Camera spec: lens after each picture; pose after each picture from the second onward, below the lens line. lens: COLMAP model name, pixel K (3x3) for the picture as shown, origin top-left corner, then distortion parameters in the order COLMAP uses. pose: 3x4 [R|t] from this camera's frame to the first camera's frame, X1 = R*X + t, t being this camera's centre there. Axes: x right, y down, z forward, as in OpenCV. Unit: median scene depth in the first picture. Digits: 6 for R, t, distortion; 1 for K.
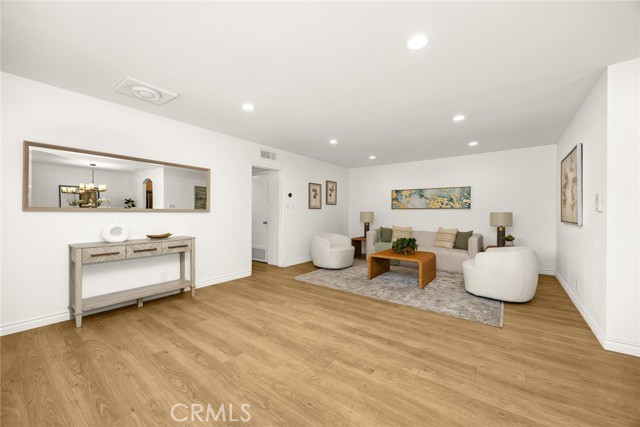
lens RADIAL K [[251.5, 0, 320.2], [0, 251.5, 211.9], [0, 0, 1]] dist [0.001122, -0.000068]
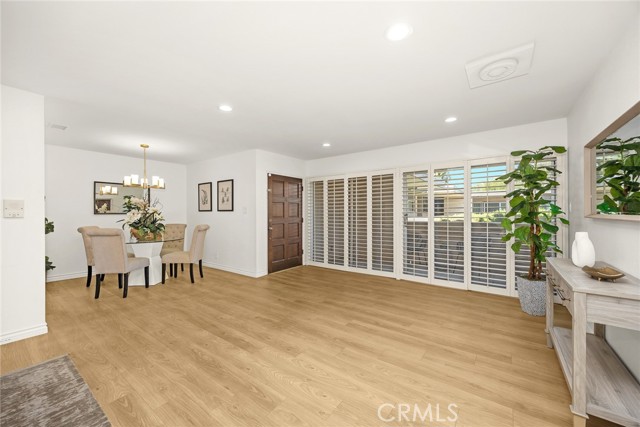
lens RADIAL K [[251.5, 0, 320.2], [0, 251.5, 211.9], [0, 0, 1]] dist [0.001122, -0.000068]
pose [[-0.999936, -0.000539, -0.011275, -0.099024], [-0.000493, 0.999992, -0.004001, -0.016105], [0.011277, -0.003995, -0.999928, 1.432042]]
